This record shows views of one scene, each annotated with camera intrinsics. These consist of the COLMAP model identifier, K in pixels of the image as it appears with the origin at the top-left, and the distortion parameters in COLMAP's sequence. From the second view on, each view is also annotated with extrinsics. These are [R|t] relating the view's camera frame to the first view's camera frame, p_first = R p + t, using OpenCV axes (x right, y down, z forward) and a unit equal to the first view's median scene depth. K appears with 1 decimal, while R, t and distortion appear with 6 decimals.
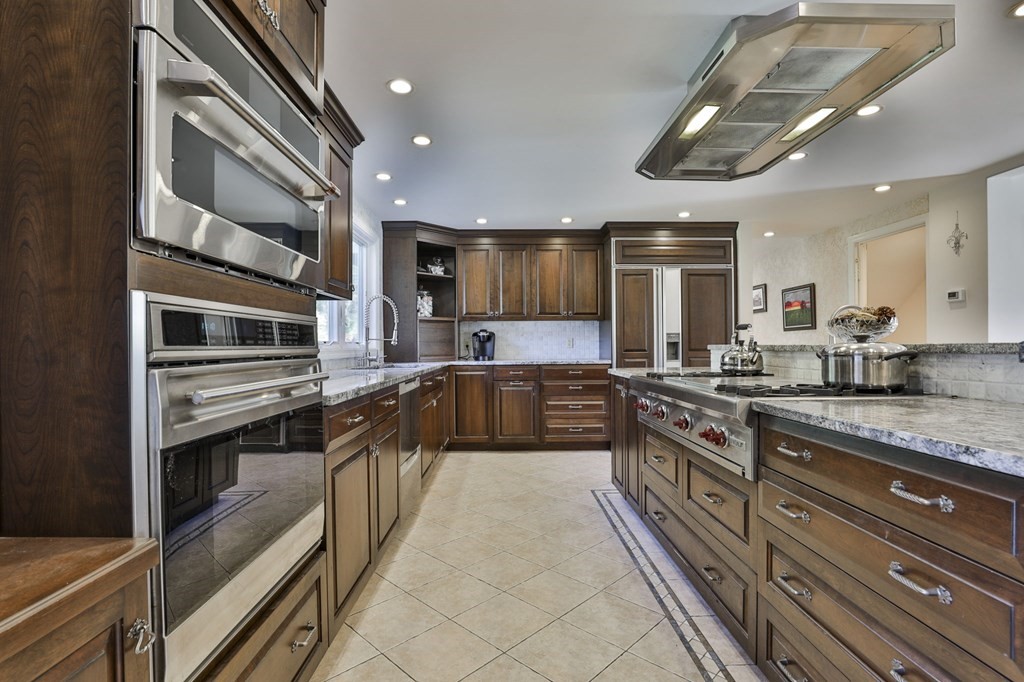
lens RADIAL K [[494.7, 0, 544.9], [0, 494.7, 347.3], [0, 0, 1]] dist [-0.026714, 0.001336]
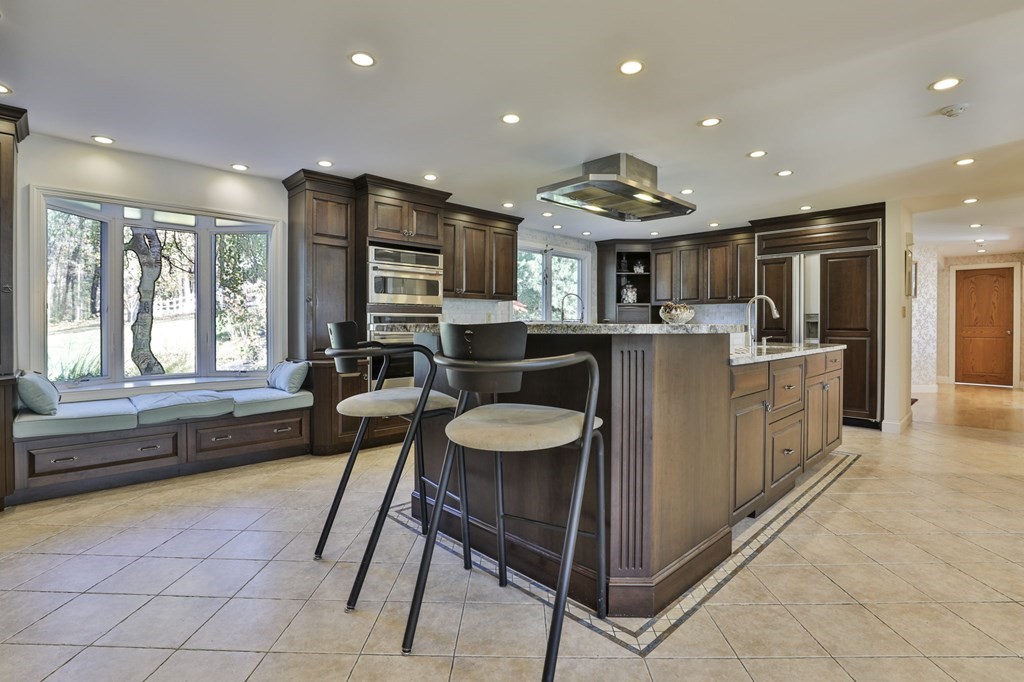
lens RADIAL K [[475.8, 0, 525.6], [0, 475.8, 326.5], [0, 0, 1]] dist [-0.026035, 0.003493]
pose [[0.691978, 0.013013, -0.721801, 0.808159], [-0.008632, 0.999915, 0.009751, -0.006023], [0.721867, -0.000517, 0.692031, -0.269153]]
